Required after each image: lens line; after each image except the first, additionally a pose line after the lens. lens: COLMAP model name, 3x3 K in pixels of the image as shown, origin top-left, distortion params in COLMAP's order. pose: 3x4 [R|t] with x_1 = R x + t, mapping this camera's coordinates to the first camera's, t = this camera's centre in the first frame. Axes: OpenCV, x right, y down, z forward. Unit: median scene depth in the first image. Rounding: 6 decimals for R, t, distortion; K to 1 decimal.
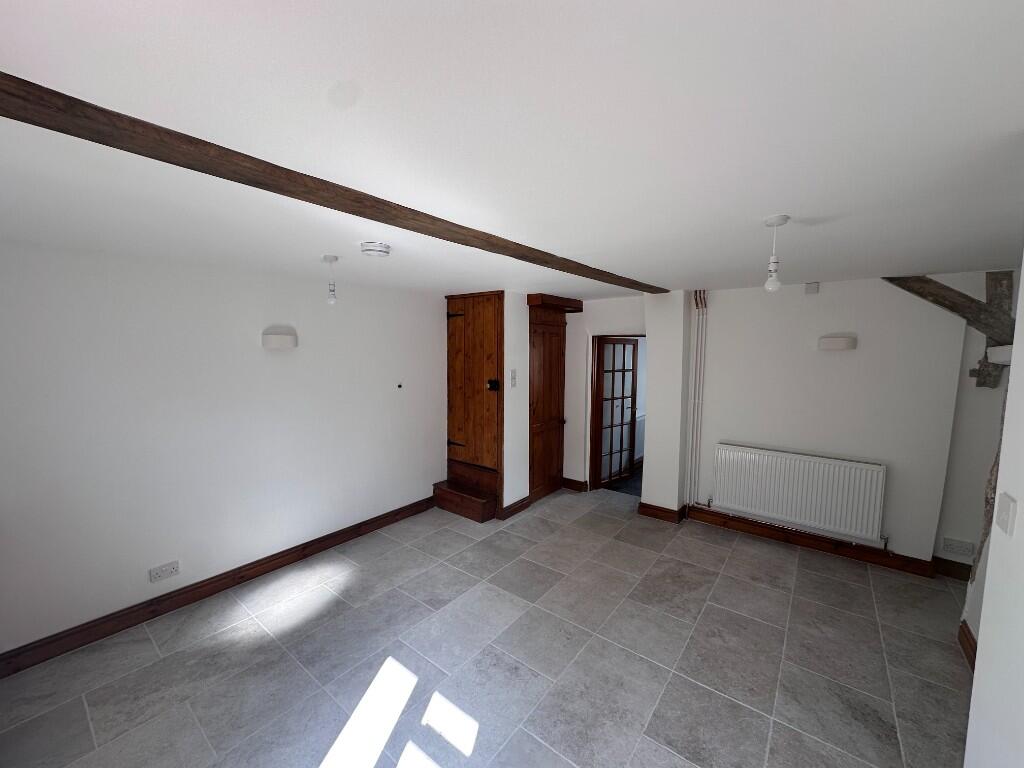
lens RADIAL K [[406.8, 0, 511.5], [0, 406.8, 383.8], [0, 0, 1]] dist [-0.000817, -0.000072]
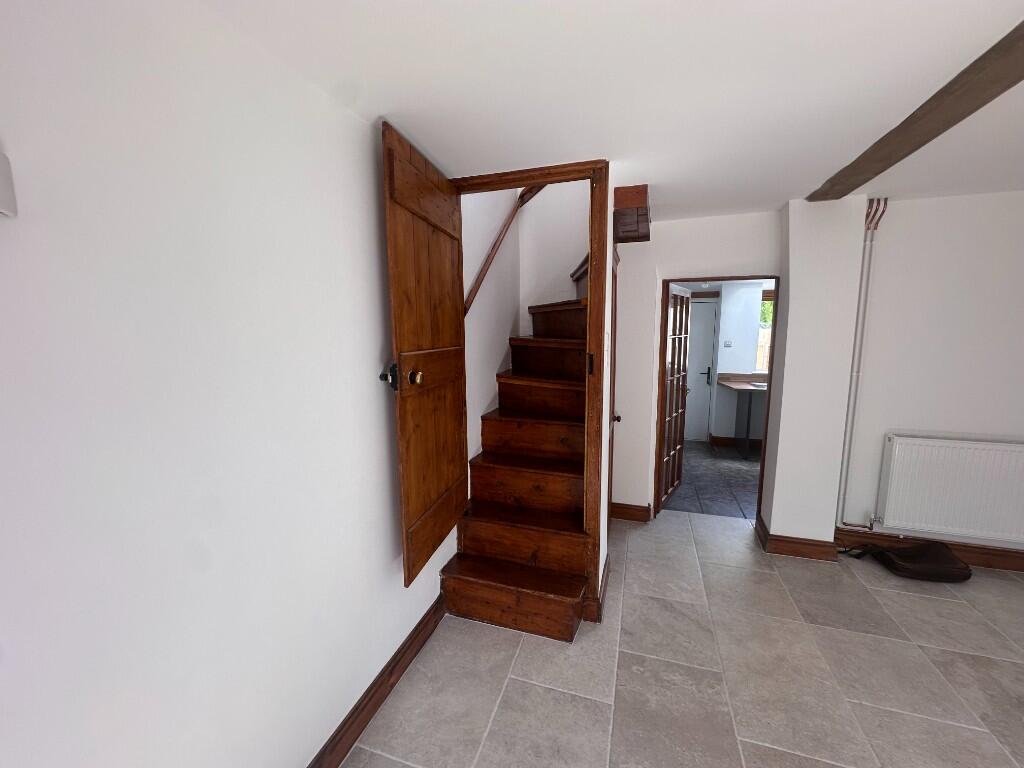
lens RADIAL K [[406.8, 0, 511.5], [0, 406.8, 383.8], [0, 0, 1]] dist [-0.000817, -0.000072]
pose [[0.939527, -0.061384, 0.336930, -0.321010], [0.043144, 0.997182, 0.061367, -0.007742], [-0.339747, -0.043119, 0.939528, 0.628958]]
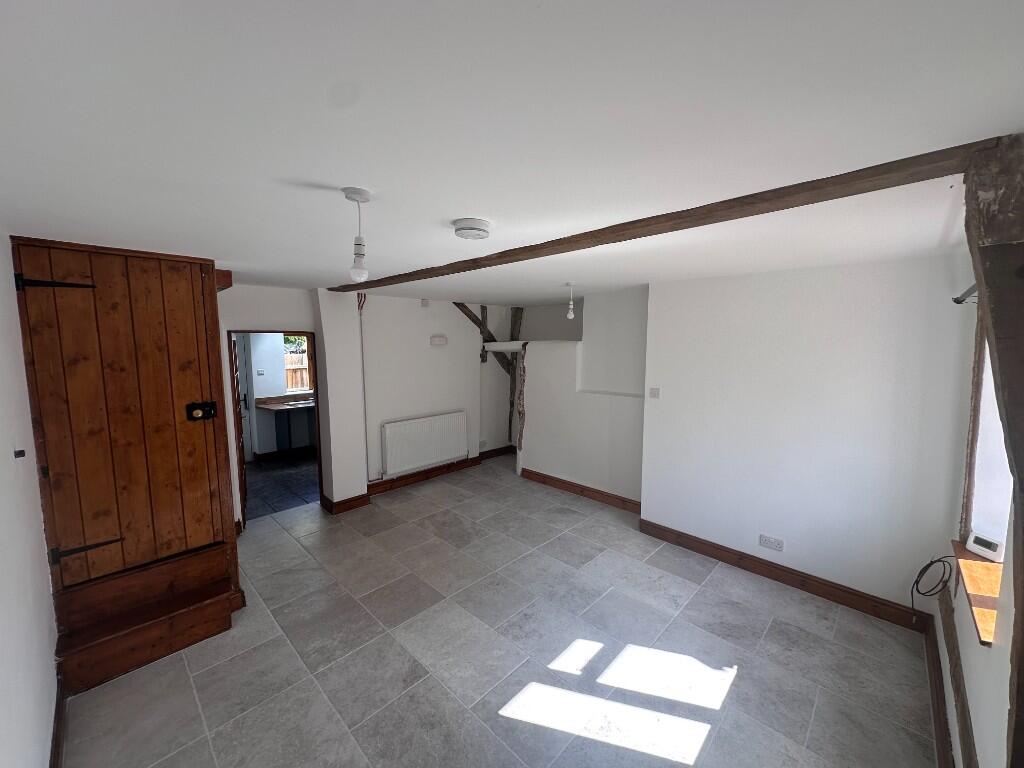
lens RADIAL K [[406.8, 0, 511.5], [0, 406.8, 383.8], [0, 0, 1]] dist [-0.000817, -0.000072]
pose [[0.104717, -0.113084, 0.988052, -0.671619], [0.087525, 0.990707, 0.104112, -0.068011], [-0.990643, 0.075577, 0.113642, 0.514485]]
